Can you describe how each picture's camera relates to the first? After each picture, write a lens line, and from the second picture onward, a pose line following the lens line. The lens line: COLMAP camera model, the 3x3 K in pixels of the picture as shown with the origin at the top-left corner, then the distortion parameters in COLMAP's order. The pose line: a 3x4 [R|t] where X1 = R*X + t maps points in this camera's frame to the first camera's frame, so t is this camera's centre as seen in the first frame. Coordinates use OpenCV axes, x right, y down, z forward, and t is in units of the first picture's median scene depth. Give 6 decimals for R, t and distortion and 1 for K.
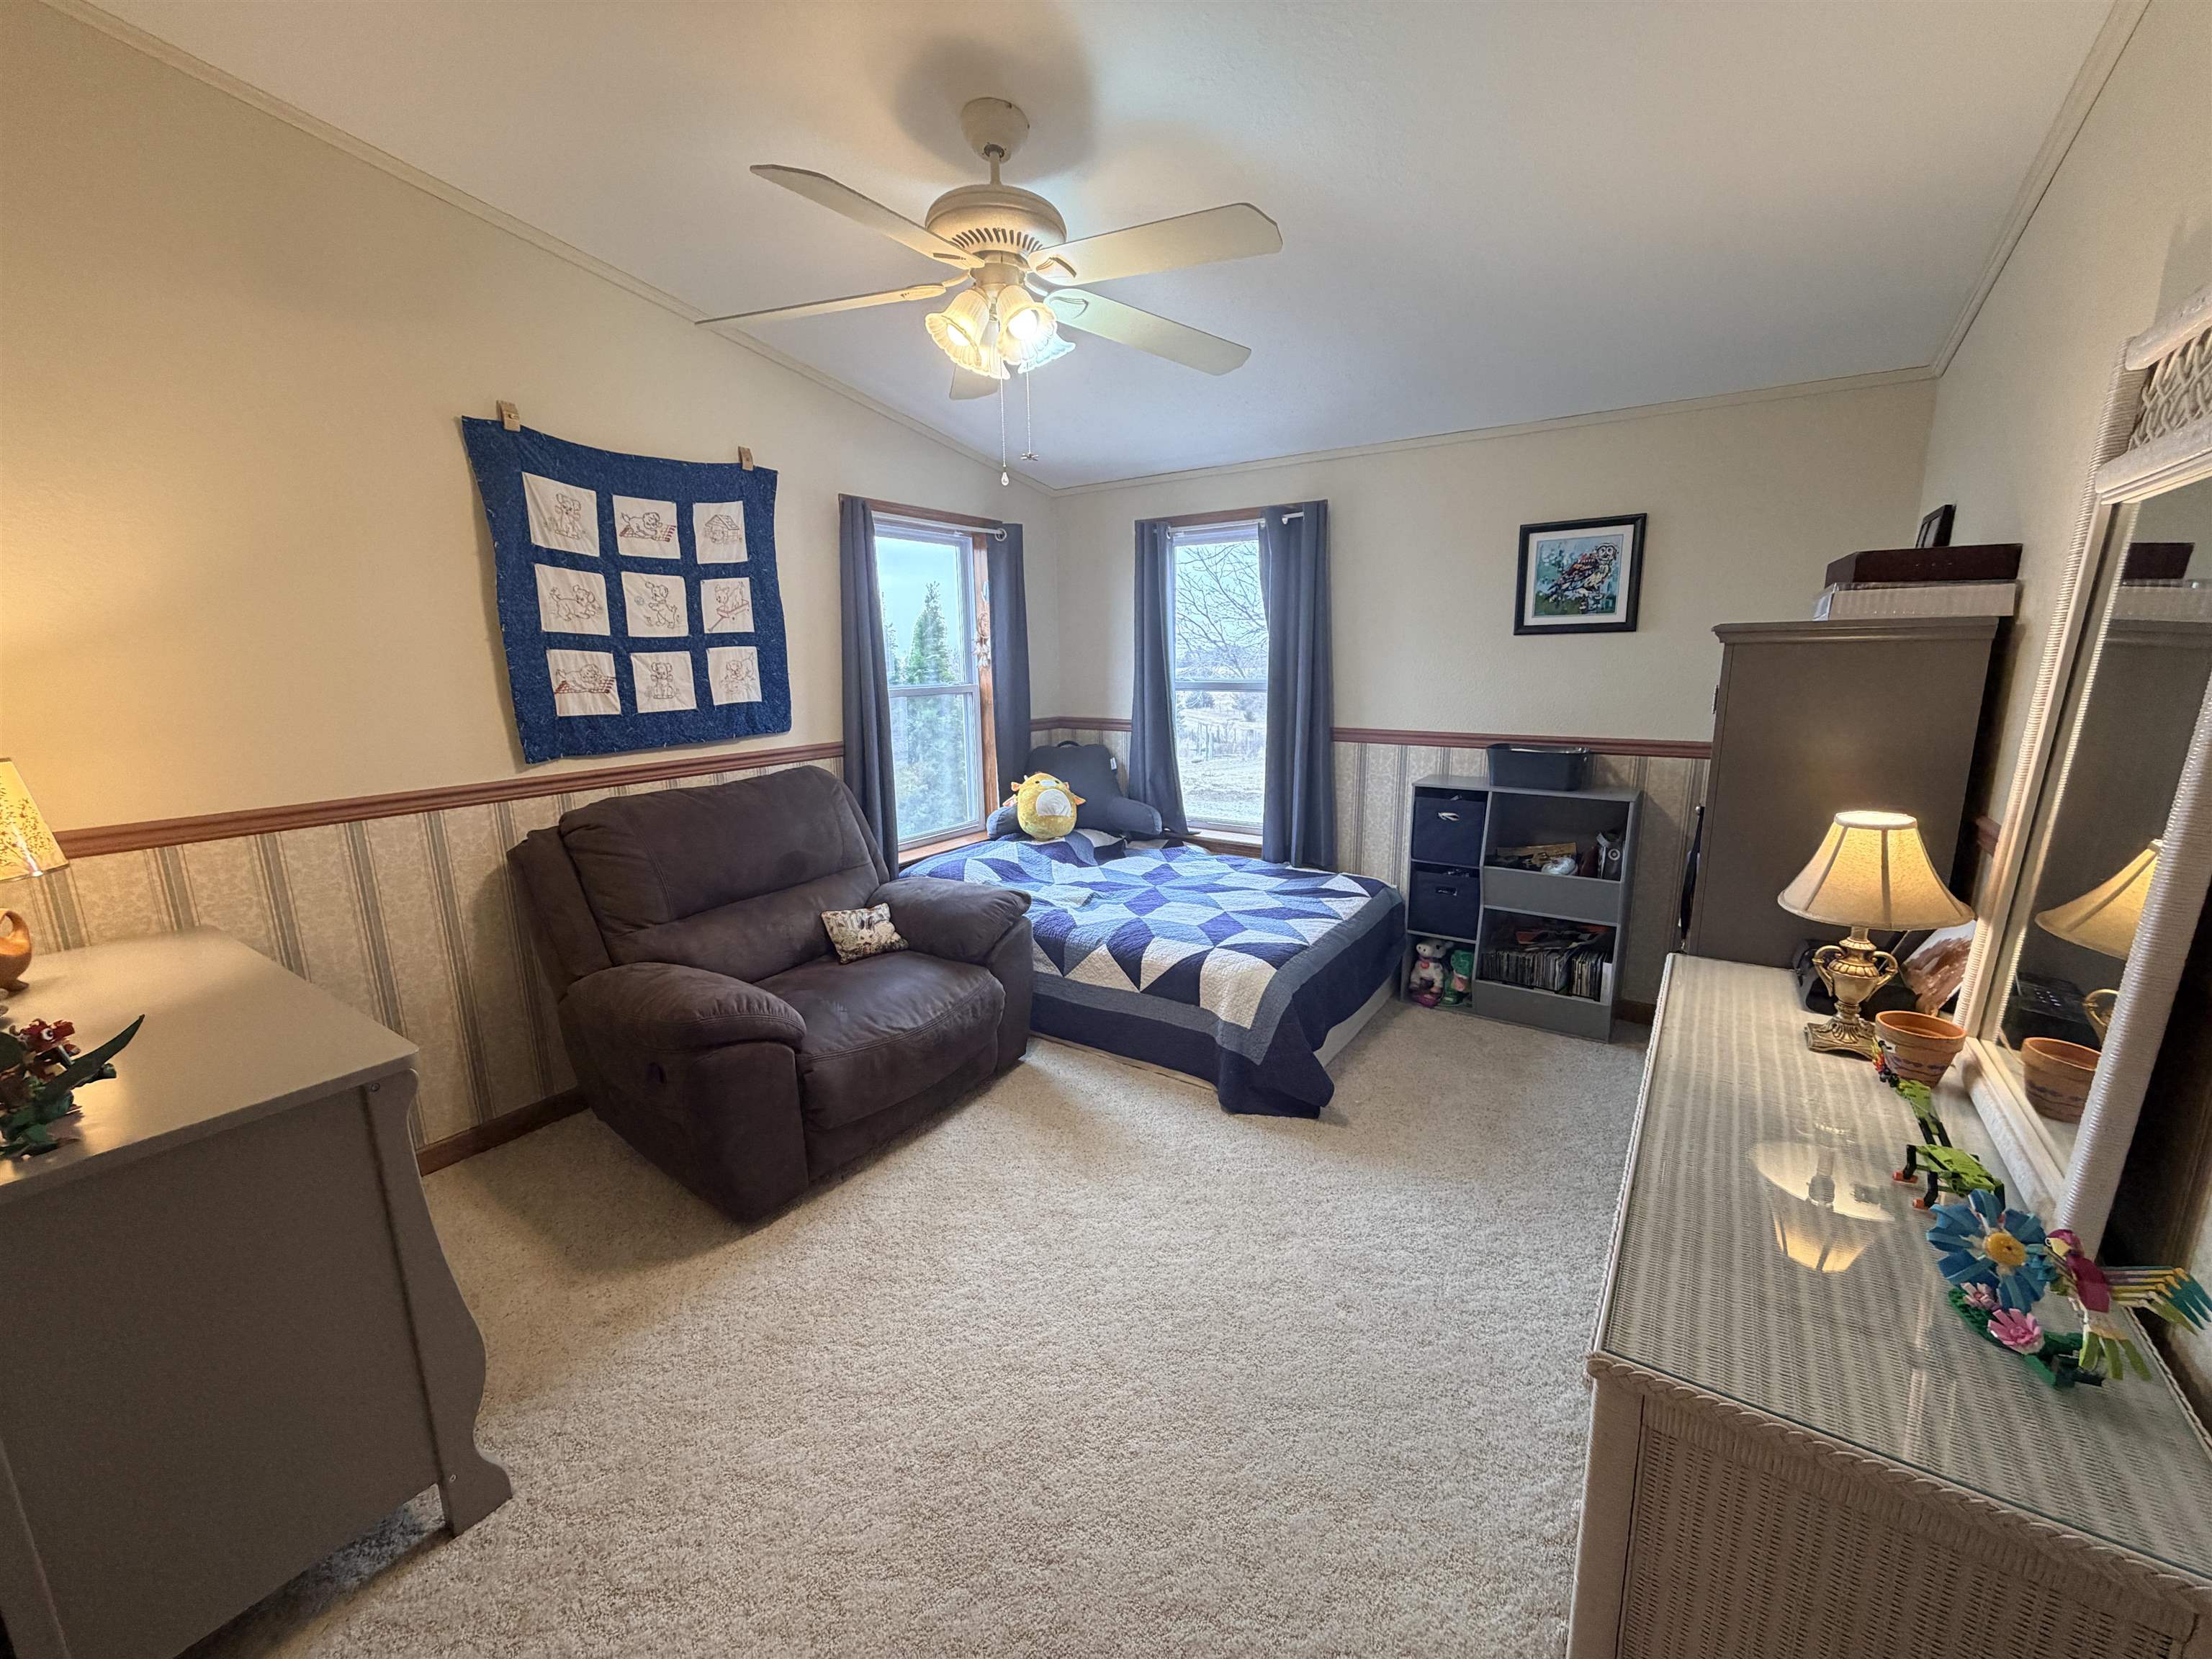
lens RADIAL K [[877.5, 0, 1114.0], [0, 877.5, 831.6], [0, 0, 1]] dist [0.002591, 0.000395]
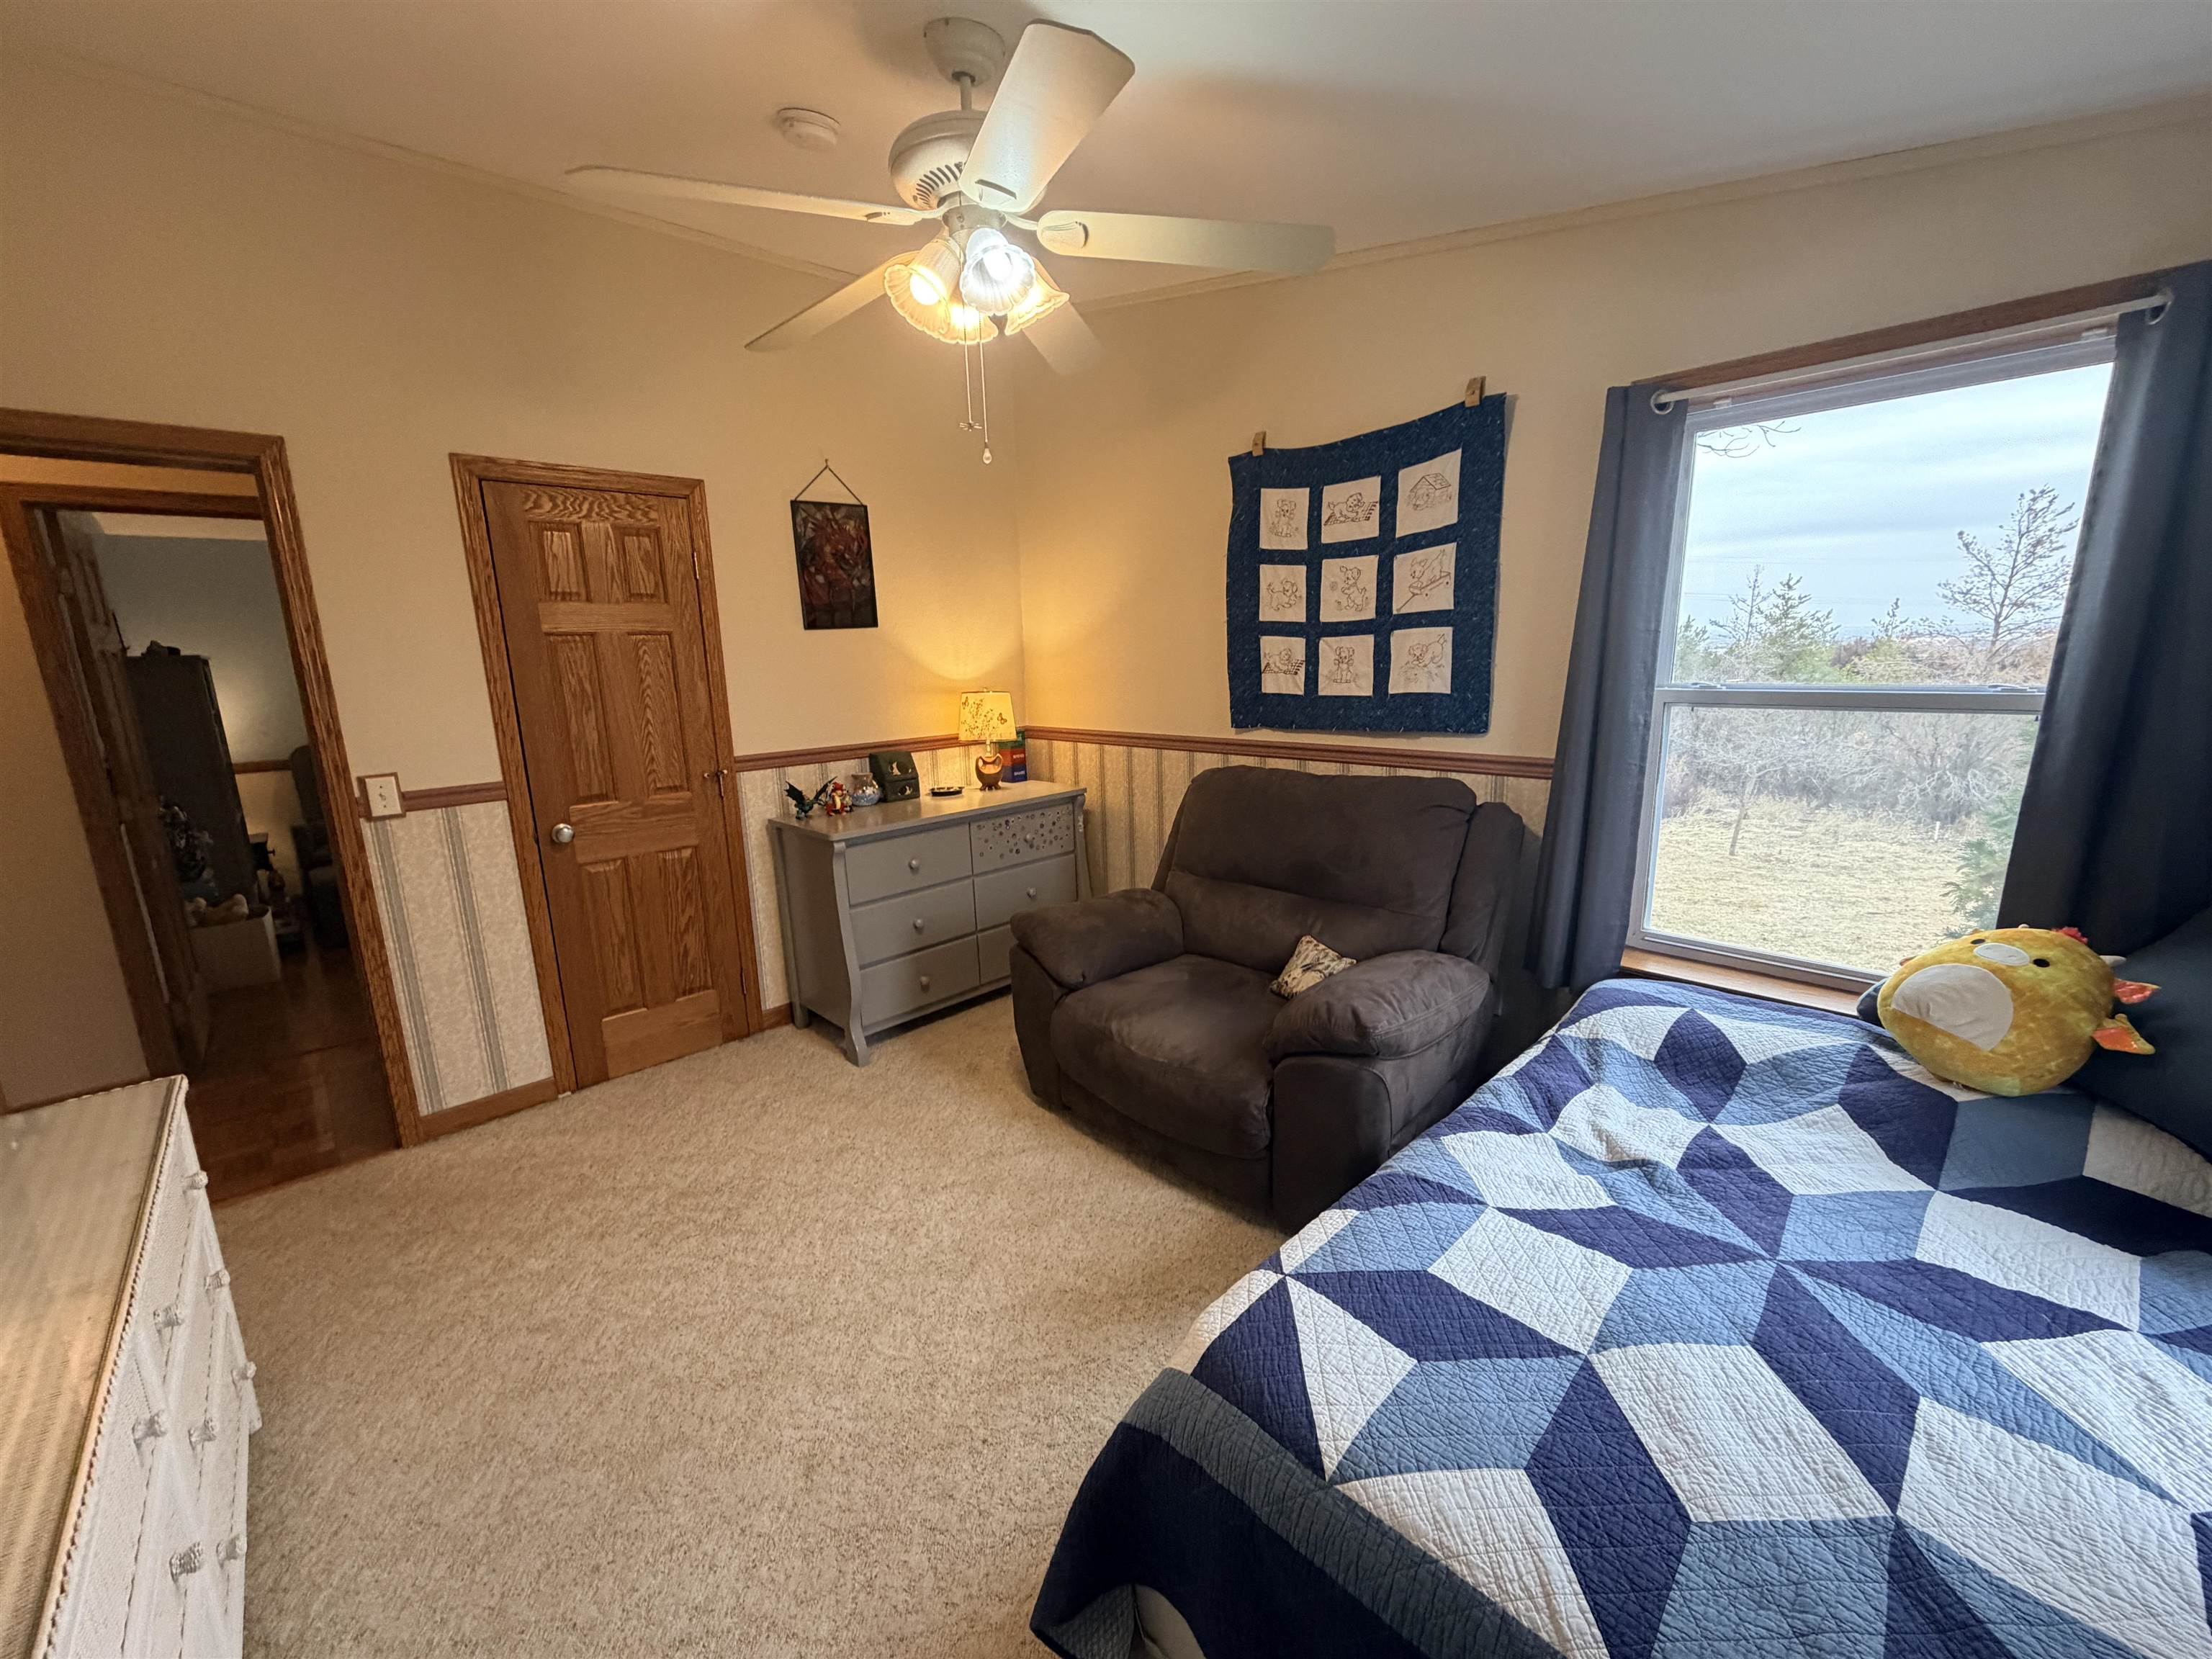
lens RADIAL K [[877.5, 0, 1108.7], [0, 877.5, 838.5], [0, 0, 1]] dist [0.002591, 0.000395]
pose [[-0.210664, 0.222590, -0.951879, 0.530104], [-0.171394, 0.950238, 0.260138, -0.195775], [0.962416, 0.217949, -0.162030, 0.935874]]
